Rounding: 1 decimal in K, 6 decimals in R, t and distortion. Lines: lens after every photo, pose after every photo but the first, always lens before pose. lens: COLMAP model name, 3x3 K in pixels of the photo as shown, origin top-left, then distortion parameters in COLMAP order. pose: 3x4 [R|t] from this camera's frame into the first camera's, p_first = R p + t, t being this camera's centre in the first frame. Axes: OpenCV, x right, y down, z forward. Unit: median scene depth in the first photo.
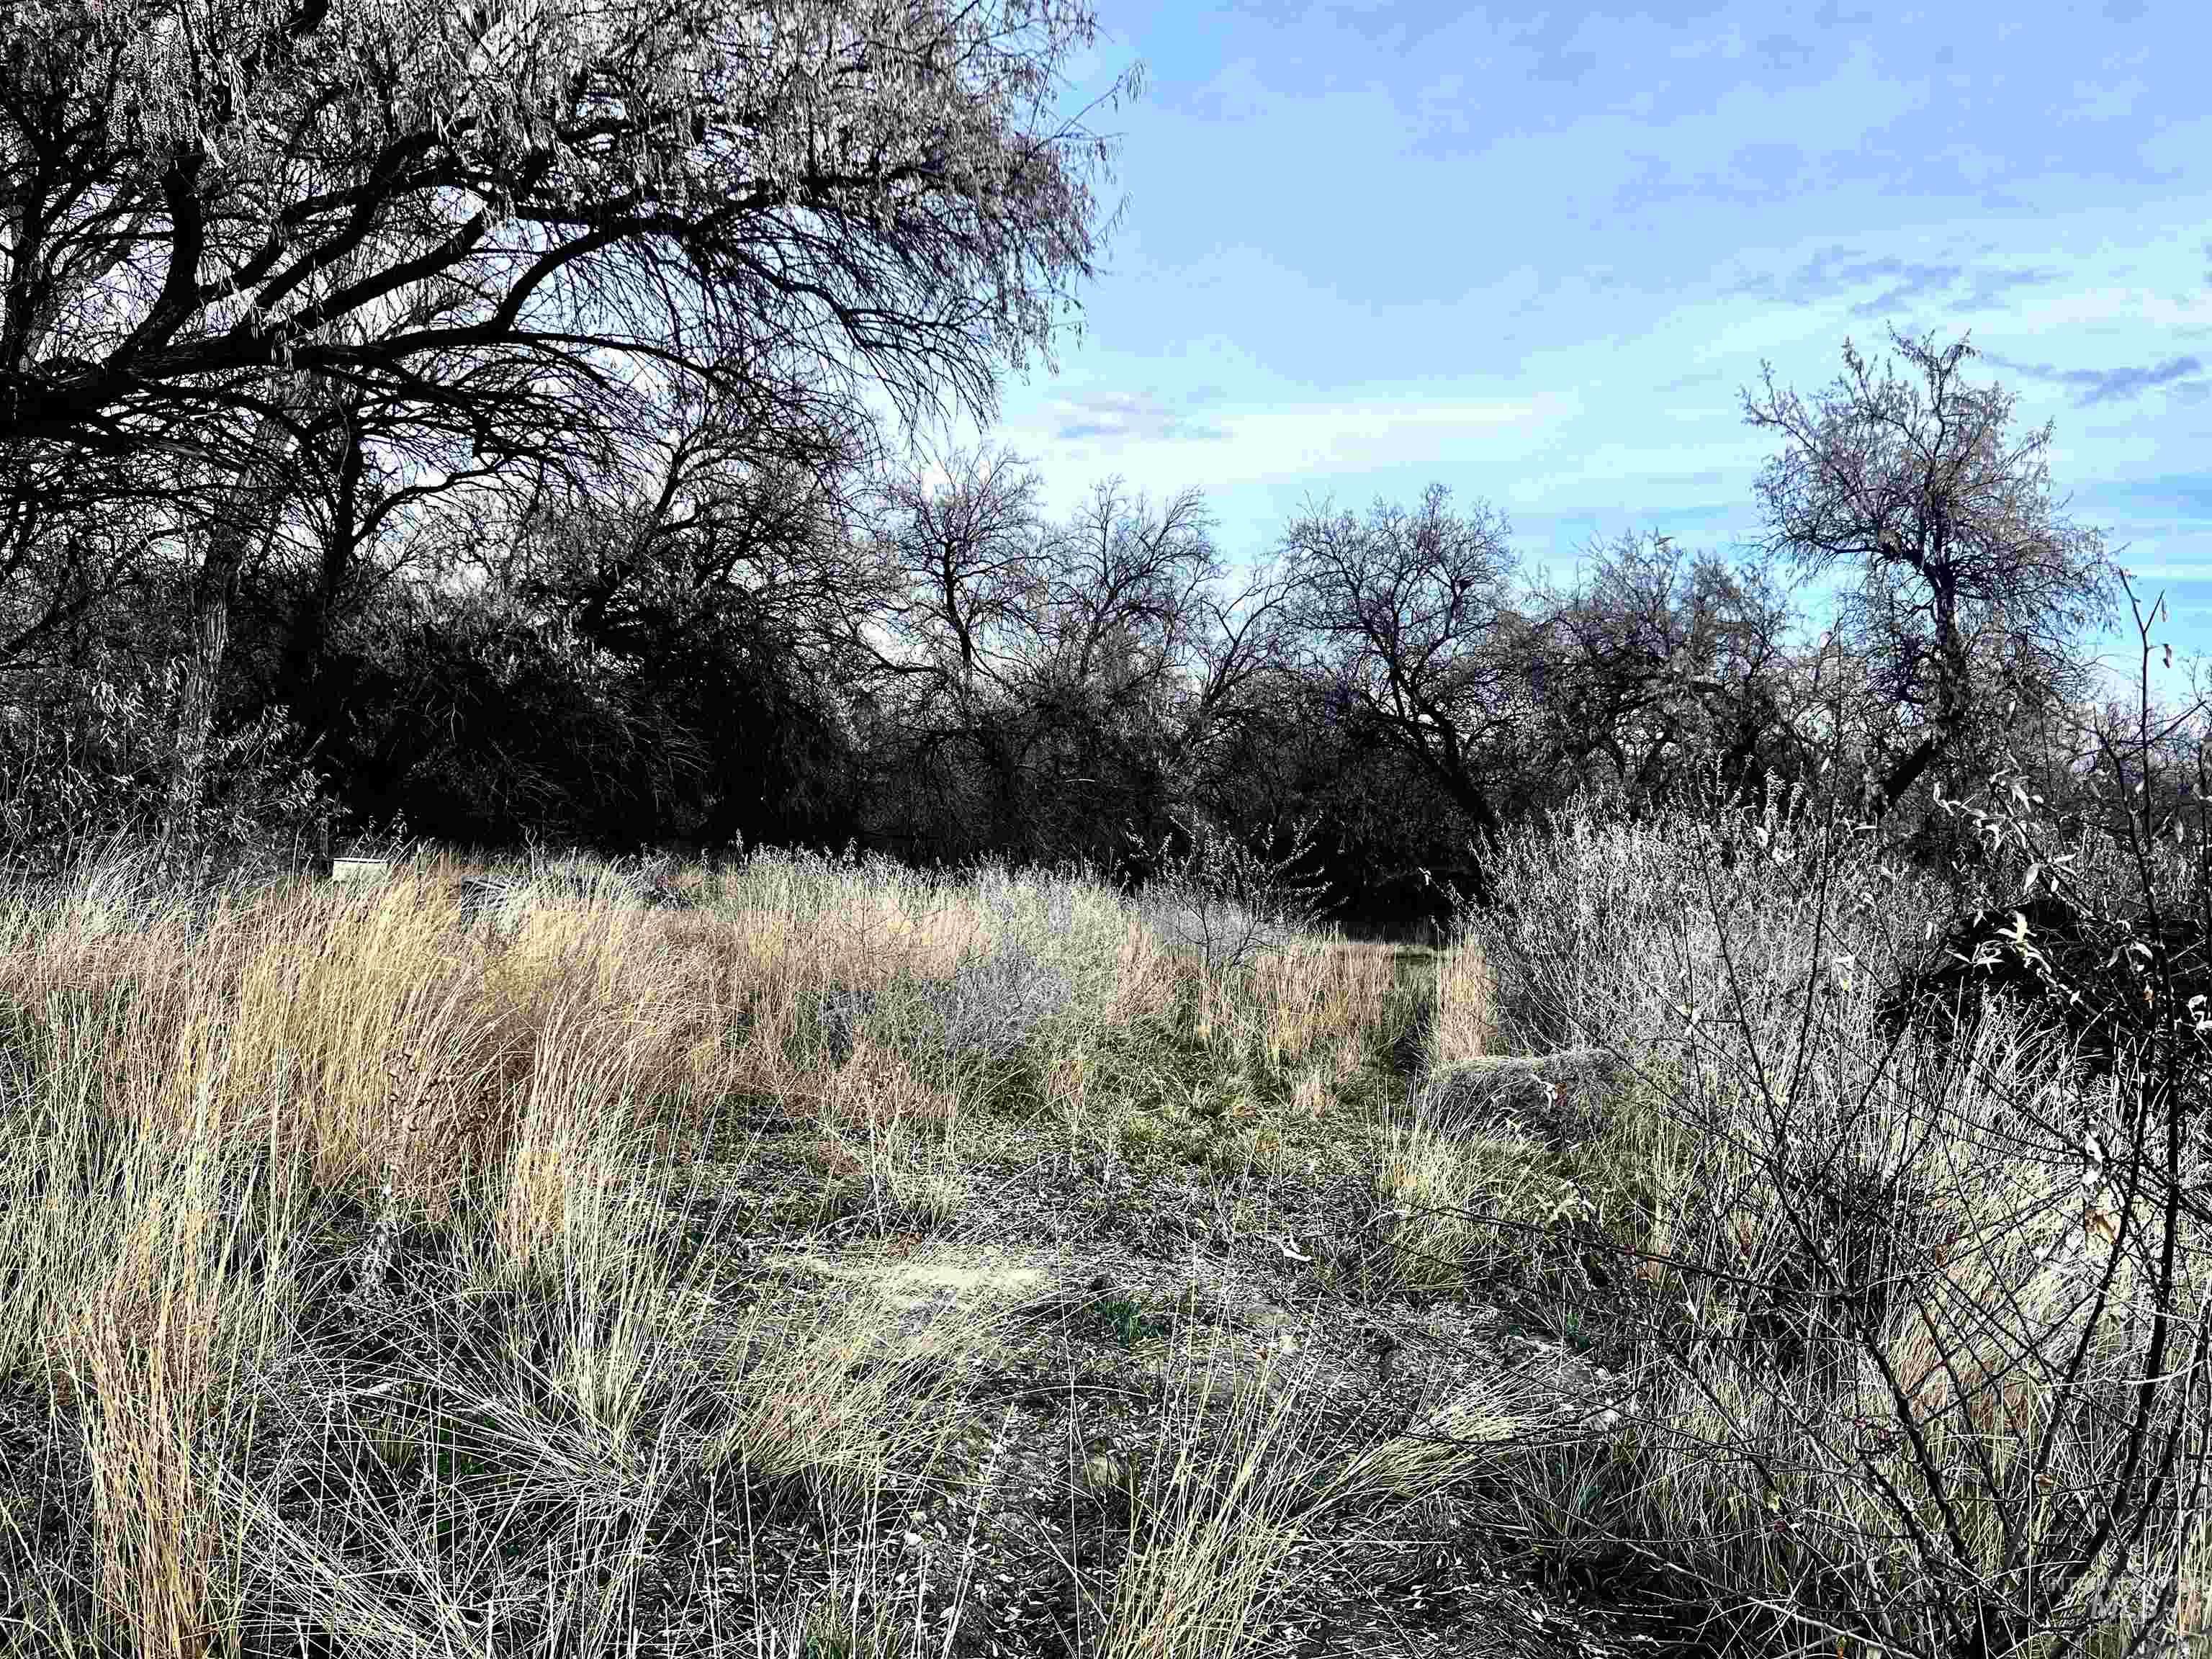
lens RADIAL K [[1683.6, 0, 1106.0], [0, 1683.6, 829.5], [0, 0, 1]] dist [0.094107, -0.126673]
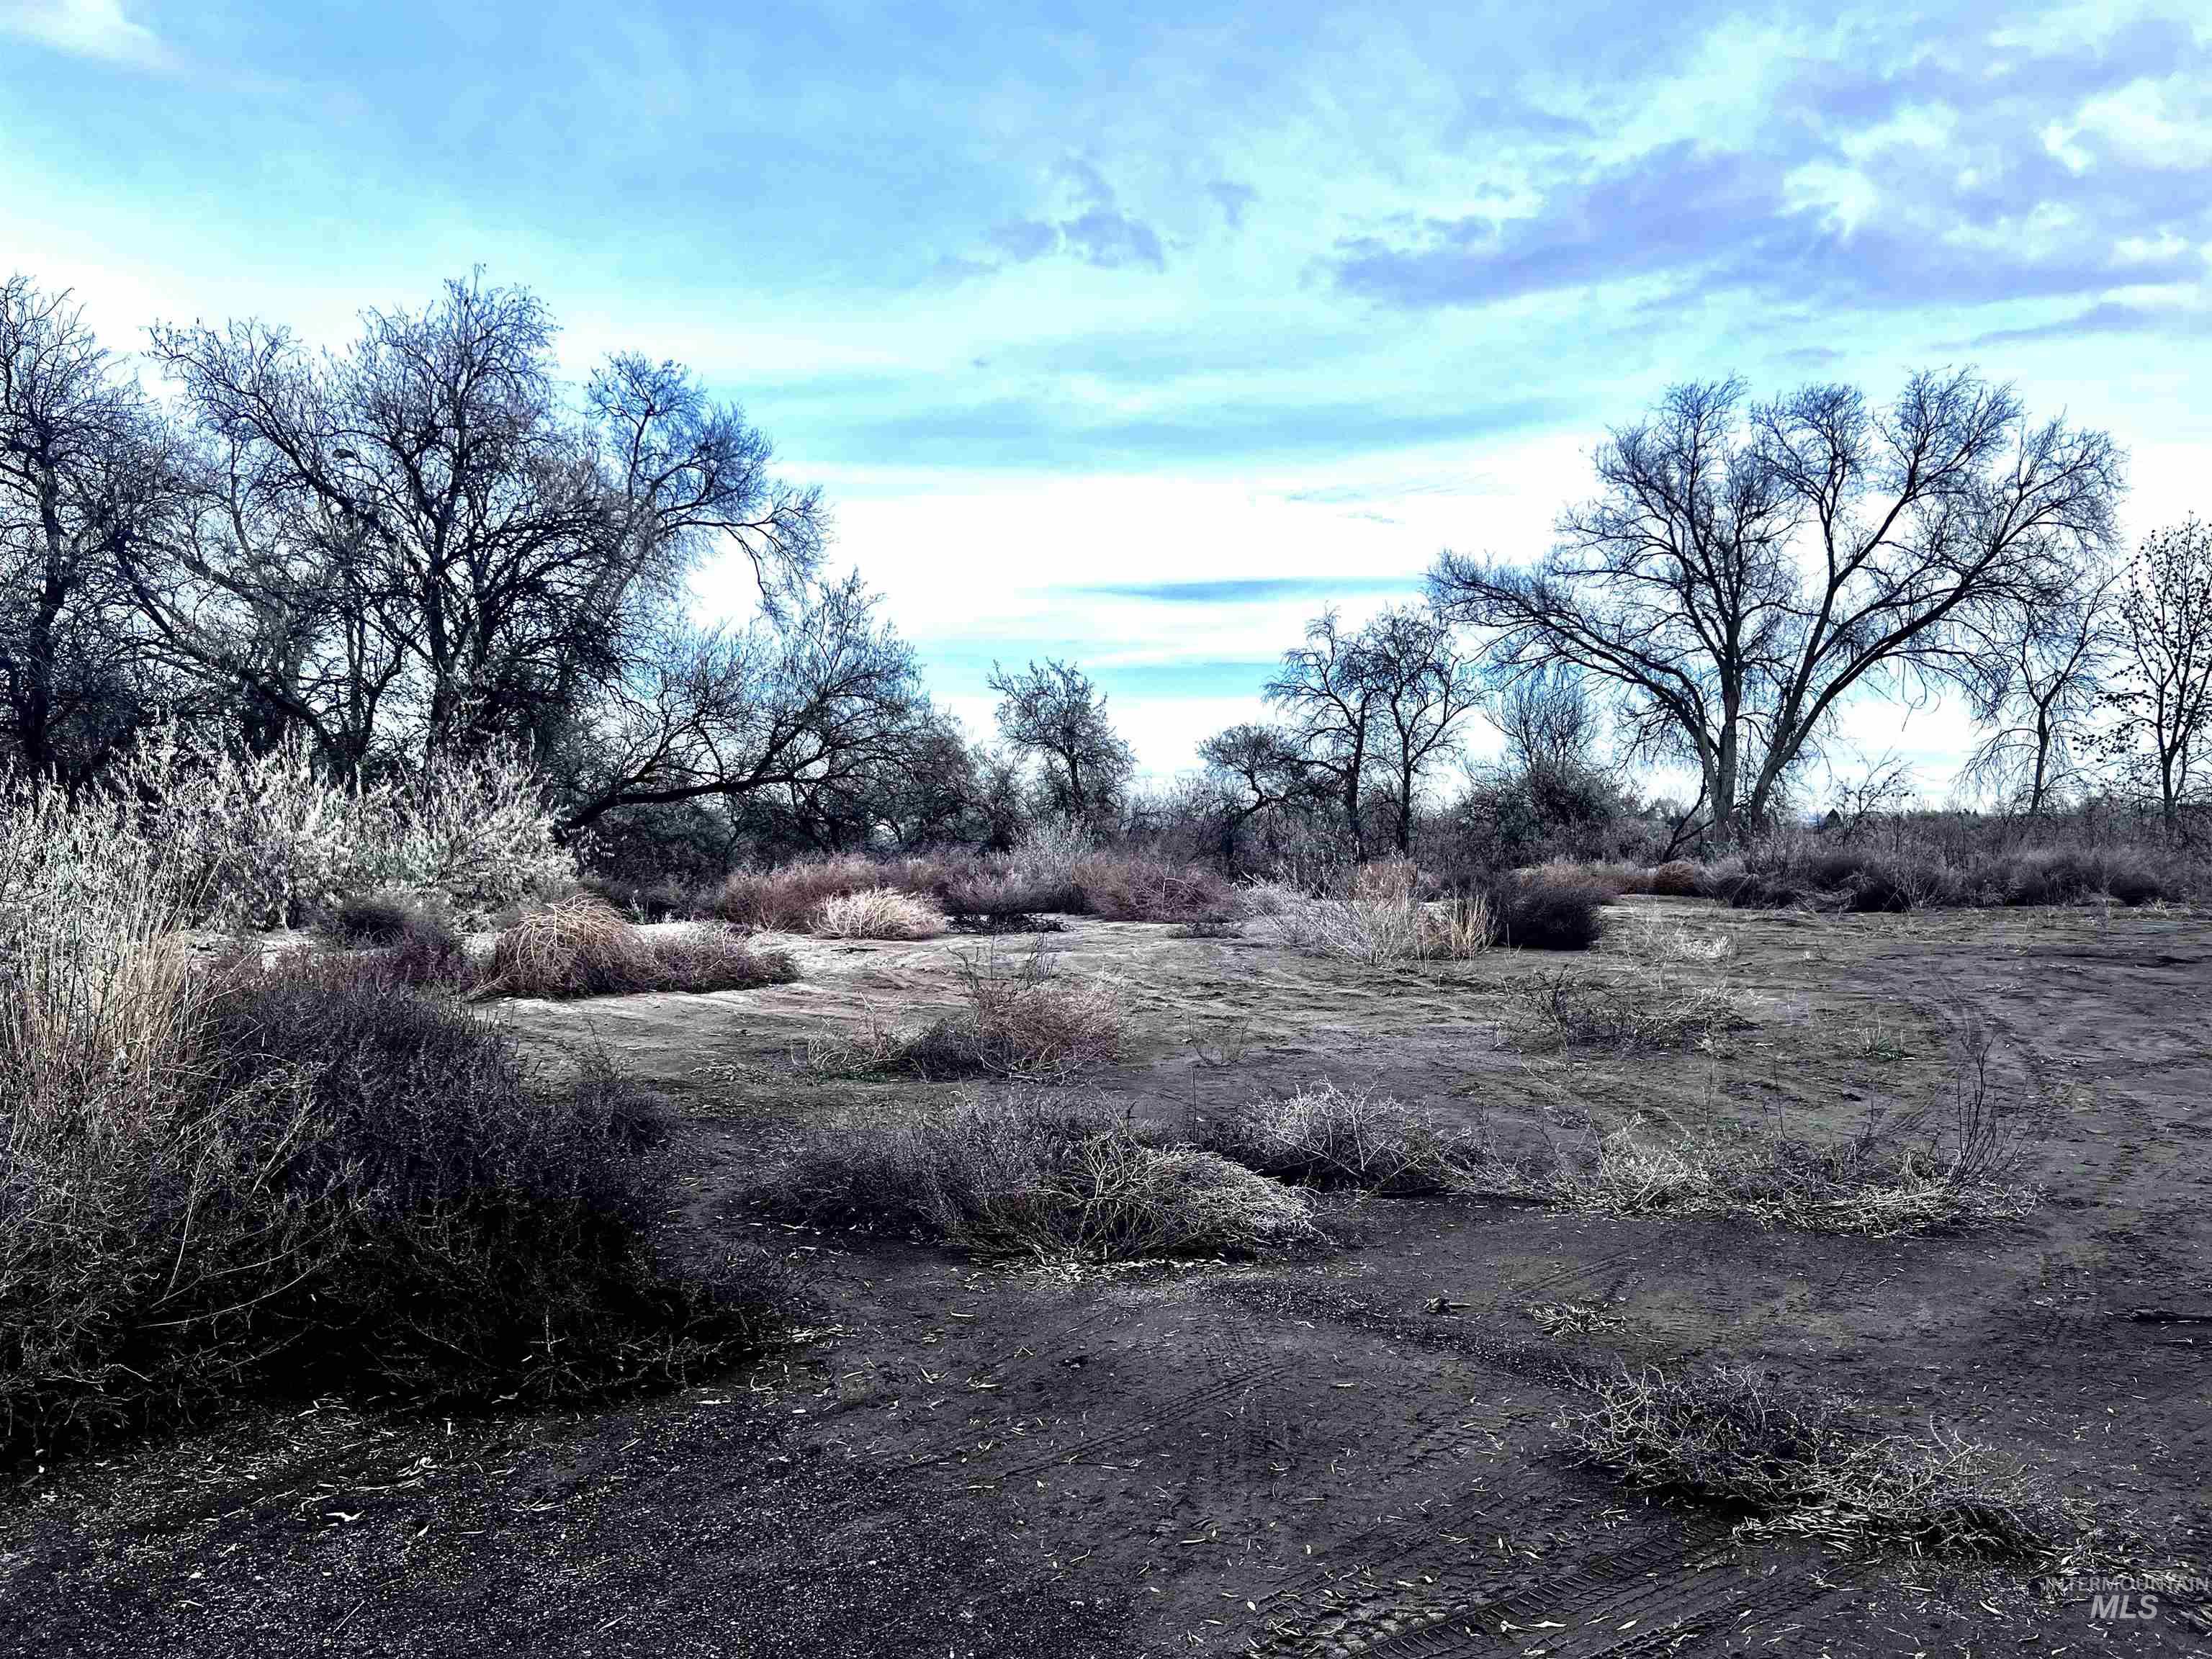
lens RADIAL K [[1653.2, 0, 1106.2], [0, 1653.2, 842.0], [0, 0, 1]] dist [0.096207, -0.128200]
pose [[0.890581, -0.013039, 0.454638, -0.441473], [0.049273, 0.996472, -0.067941, 0.109082], [-0.452148, 0.082908, 0.888081, -0.903086]]
